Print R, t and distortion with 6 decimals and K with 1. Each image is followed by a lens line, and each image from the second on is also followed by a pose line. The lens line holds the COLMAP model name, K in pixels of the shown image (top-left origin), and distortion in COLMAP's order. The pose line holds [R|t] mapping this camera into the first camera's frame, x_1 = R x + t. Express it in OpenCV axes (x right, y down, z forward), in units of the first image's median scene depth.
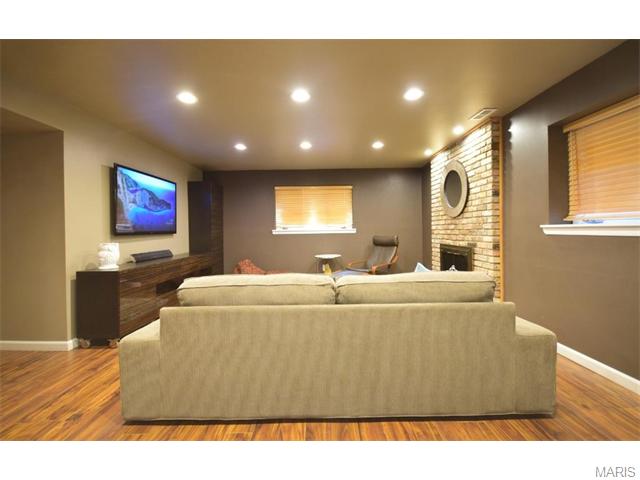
lens RADIAL K [[281.3, 0, 322.8], [0, 281.3, 237.2], [0, 0, 1]] dist [-0.014023, -0.004521]
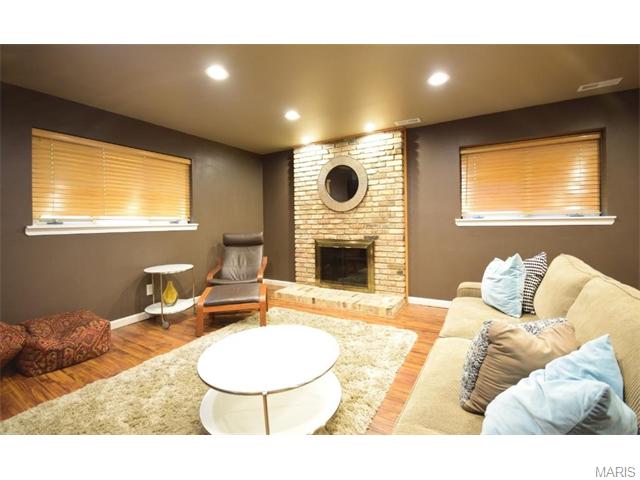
lens RADIAL K [[281.3, 0, 327.6], [0, 281.3, 227.4], [0, 0, 1]] dist [-0.014023, -0.004521]
pose [[0.500028, -0.008120, 0.865971, -0.498836], [0.032217, 0.999438, -0.009231, -0.007695], [-0.865410, 0.032515, 0.500008, 0.617314]]
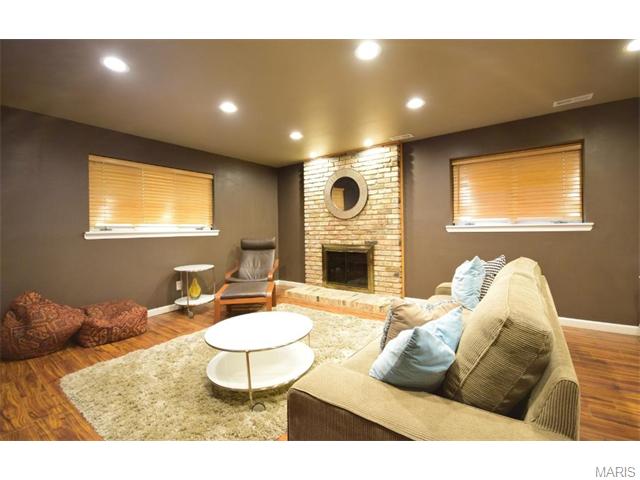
lens RADIAL K [[281.3, 0, 326.9], [0, 281.3, 234.4], [0, 0, 1]] dist [-0.014023, -0.004521]
pose [[0.583313, -0.008750, 0.812201, -0.549296], [0.029775, 0.999500, -0.010616, -0.000883], [-0.811702, 0.030376, 0.583282, 0.470431]]
